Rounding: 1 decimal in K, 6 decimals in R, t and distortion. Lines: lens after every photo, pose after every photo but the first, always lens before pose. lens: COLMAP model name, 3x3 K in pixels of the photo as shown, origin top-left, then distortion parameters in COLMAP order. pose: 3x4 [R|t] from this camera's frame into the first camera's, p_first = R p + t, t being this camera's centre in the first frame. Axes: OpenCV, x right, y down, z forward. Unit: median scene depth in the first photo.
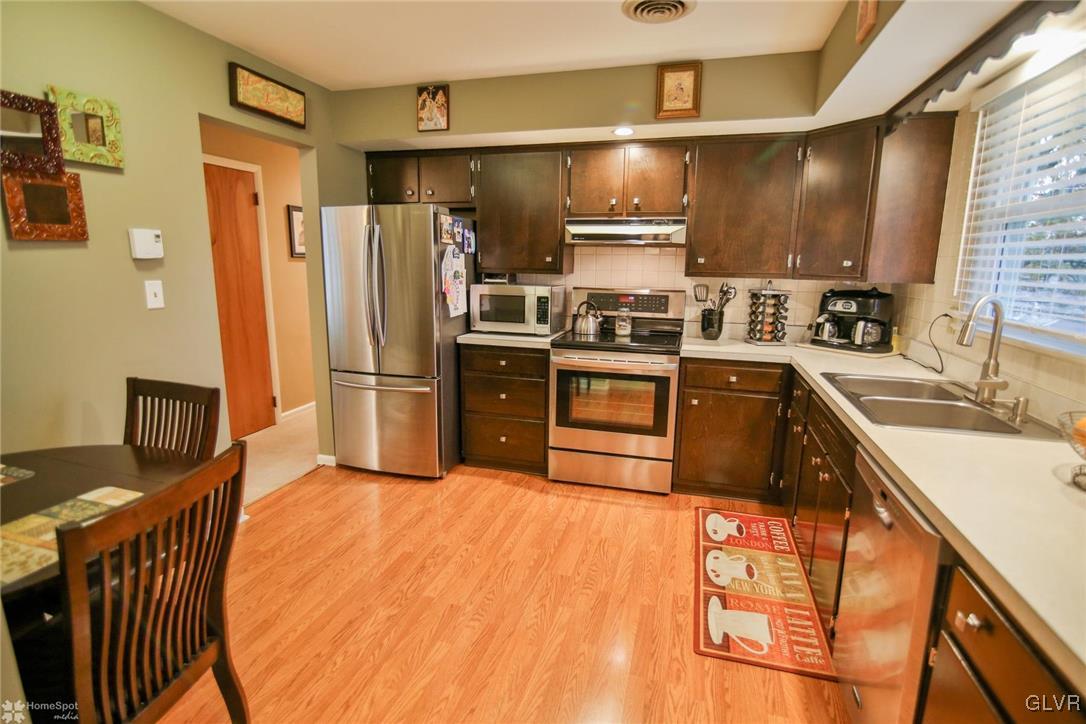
lens RADIAL K [[526.0, 0, 537.9], [0, 526.0, 361.9], [0, 0, 1]] dist [-0.018277, 0.001339]
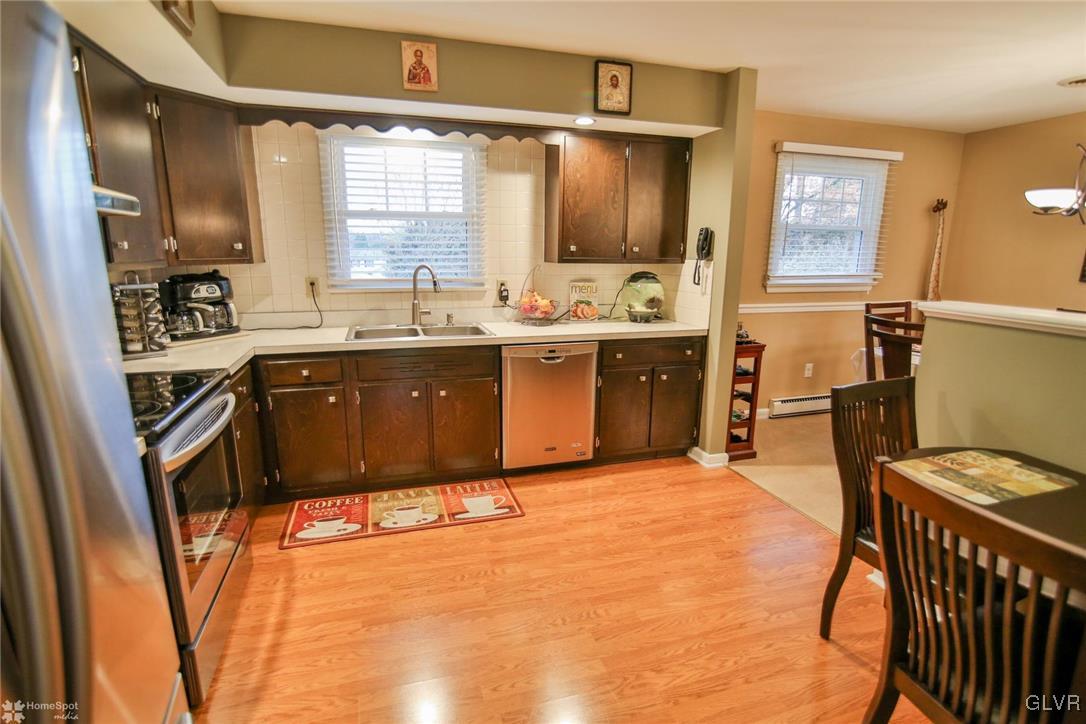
lens RADIAL K [[526.0, 0, 537.9], [0, 526.0, 361.9], [0, 0, 1]] dist [-0.018277, 0.001339]
pose [[-0.548551, -0.192441, 0.813670, -0.691006], [0.143791, 0.936942, 0.318535, -0.261563], [-0.823660, 0.291731, -0.486289, 1.274389]]
